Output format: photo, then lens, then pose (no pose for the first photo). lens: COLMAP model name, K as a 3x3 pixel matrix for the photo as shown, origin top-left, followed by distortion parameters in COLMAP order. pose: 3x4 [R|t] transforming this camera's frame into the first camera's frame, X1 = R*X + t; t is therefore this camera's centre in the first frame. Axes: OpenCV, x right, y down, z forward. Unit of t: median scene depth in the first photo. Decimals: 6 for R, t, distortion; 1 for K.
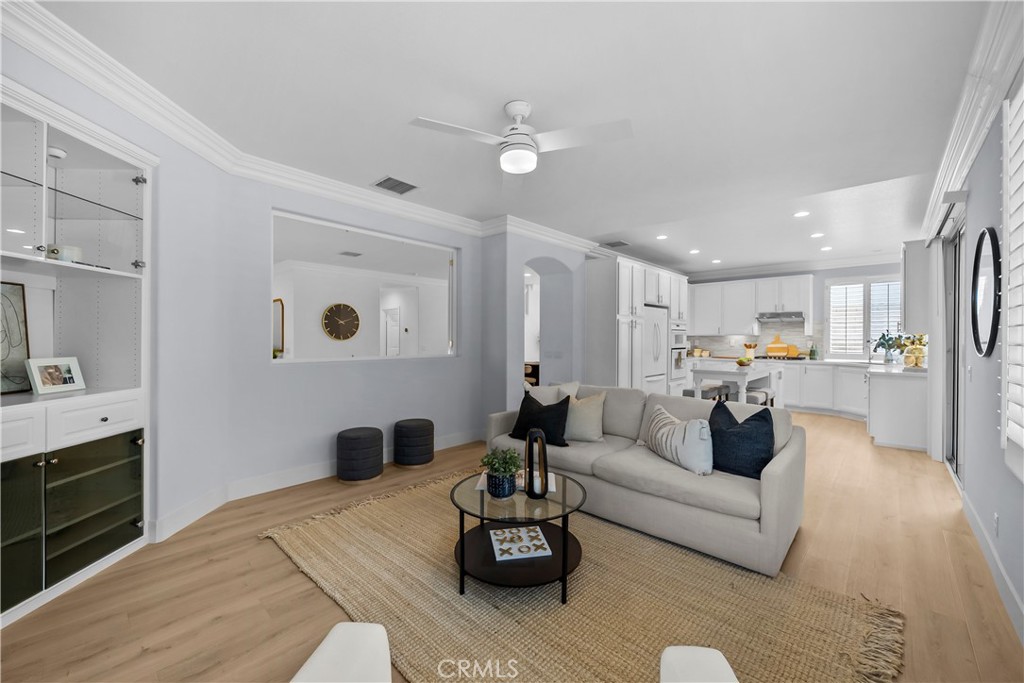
lens RADIAL K [[406.6, 0, 507.8], [0, 406.6, 337.9], [0, 0, 1]] dist [-0.002681, -0.000347]
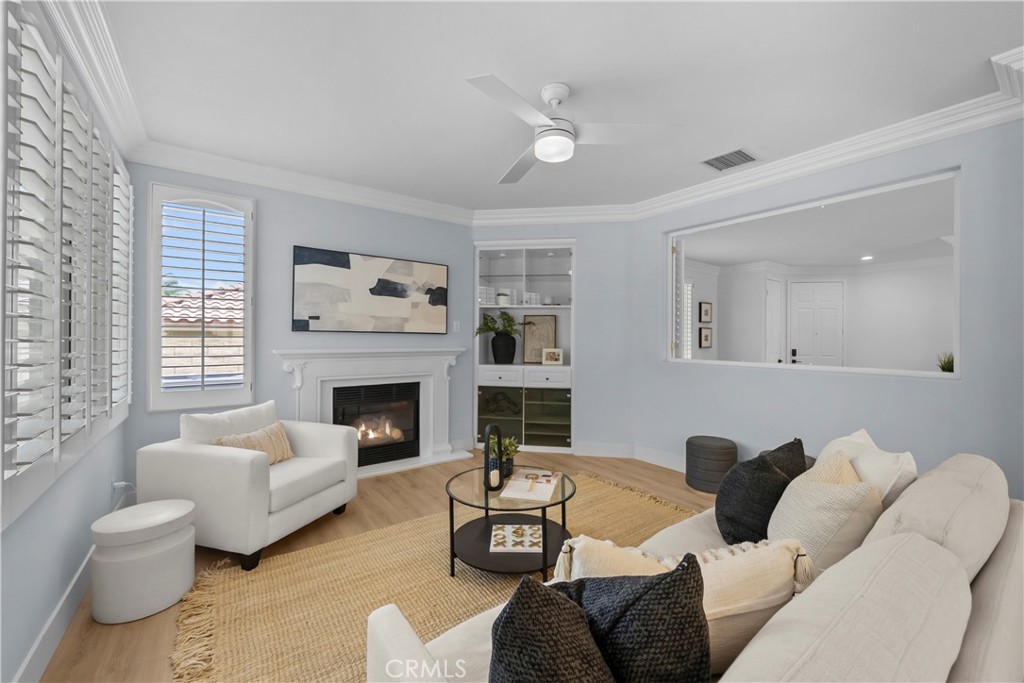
lens RADIAL K [[406.6, 0, 507.8], [0, 406.6, 337.9], [0, 0, 1]] dist [-0.002681, -0.000347]
pose [[-0.185254, -0.003724, -0.982684, 0.961797], [-0.011772, 0.999929, -0.001570, 0.000213], [0.982620, 0.011277, -0.185284, 1.072277]]
